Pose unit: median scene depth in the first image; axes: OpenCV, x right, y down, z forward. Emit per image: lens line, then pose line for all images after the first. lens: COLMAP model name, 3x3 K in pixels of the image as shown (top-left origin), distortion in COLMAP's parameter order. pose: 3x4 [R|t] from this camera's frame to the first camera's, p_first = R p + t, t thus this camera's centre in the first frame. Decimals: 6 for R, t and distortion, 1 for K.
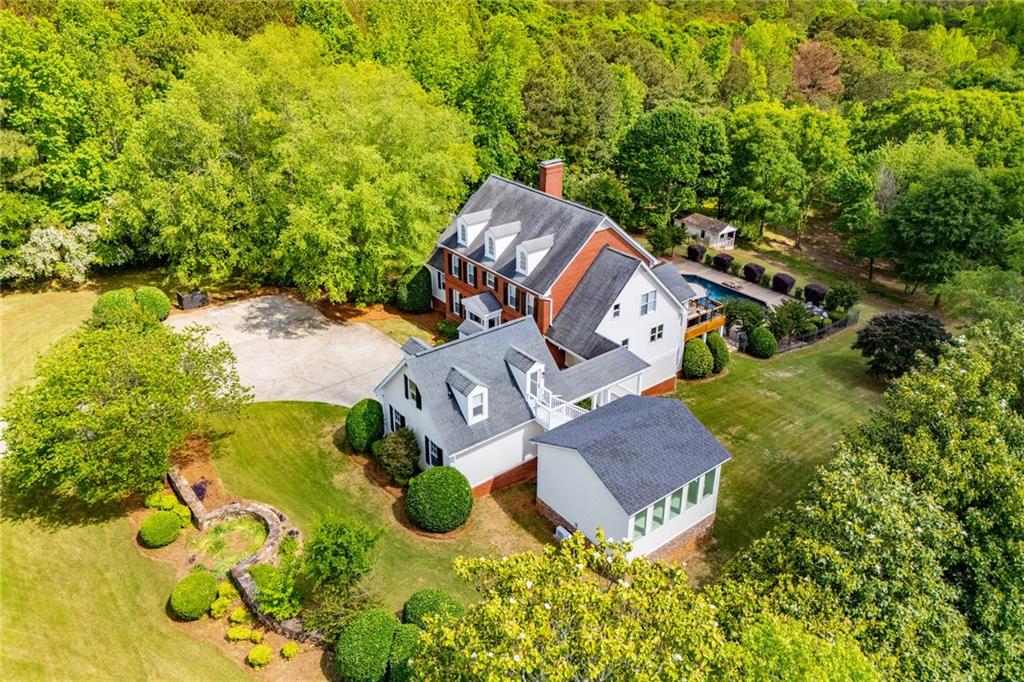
lens RADIAL K [[696.7, 0, 511.4], [0, 696.7, 340.4], [0, 0, 1]] dist [0.011968, -0.002089]
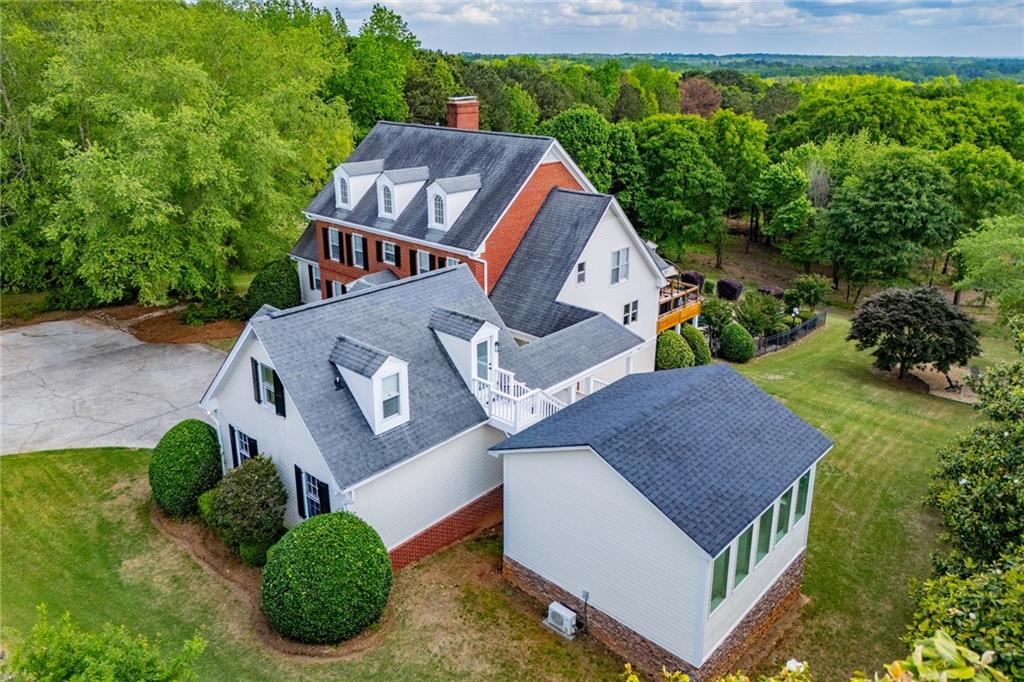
lens RADIAL K [[696.7, 0, 514.1], [0, 696.7, 340.8], [0, 0, 1]] dist [0.011968, -0.002089]
pose [[0.982245, -0.051995, 0.180256, -0.038004], [0.074457, 0.989956, -0.120177, 0.094820], [-0.172197, 0.131464, 0.976251, 0.333232]]
